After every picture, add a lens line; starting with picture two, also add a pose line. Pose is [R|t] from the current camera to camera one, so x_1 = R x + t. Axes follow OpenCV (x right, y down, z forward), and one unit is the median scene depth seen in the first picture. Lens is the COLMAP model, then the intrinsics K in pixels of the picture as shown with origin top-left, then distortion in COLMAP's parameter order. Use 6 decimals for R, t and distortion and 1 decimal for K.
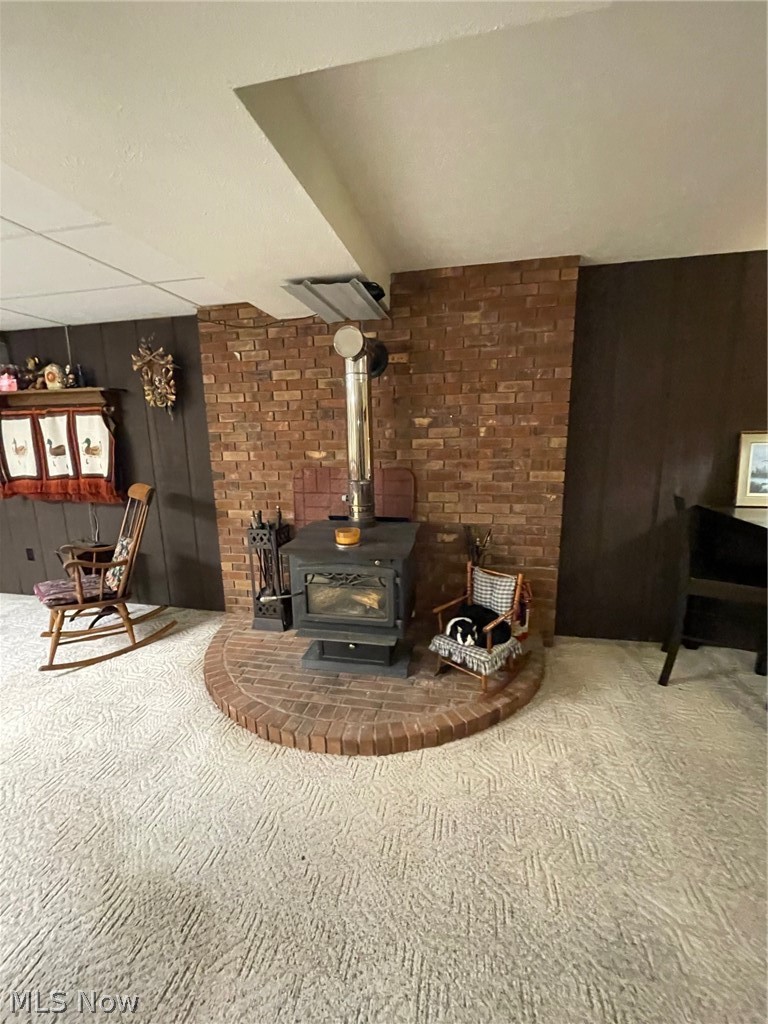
lens RADIAL K [[414.2, 0, 385.7], [0, 414.2, 510.1], [0, 0, 1]] dist [-0.001132, -0.000020]
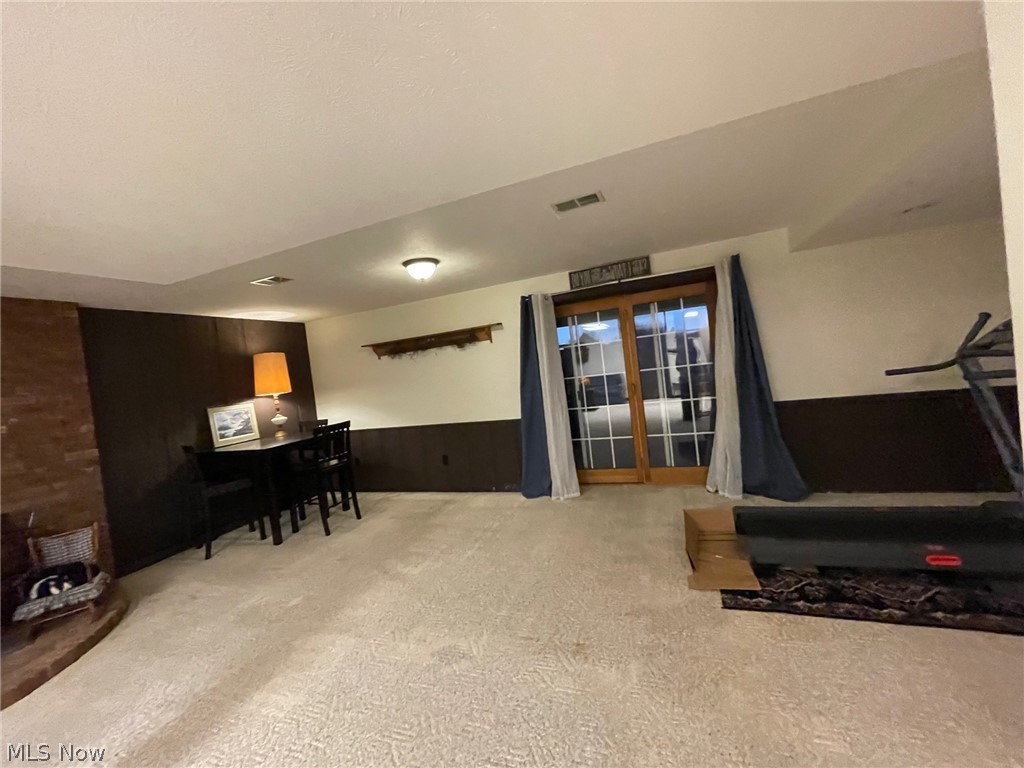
lens RADIAL K [[414.2, 0, 511.7], [0, 414.2, 384.0], [0, 0, 1]] dist [-0.001132, -0.000020]
pose [[0.164543, -0.040500, 0.985538, -0.738149], [0.287191, 0.957835, -0.008587, 0.116327], [-0.943635, 0.284450, 0.169236, -0.625172]]
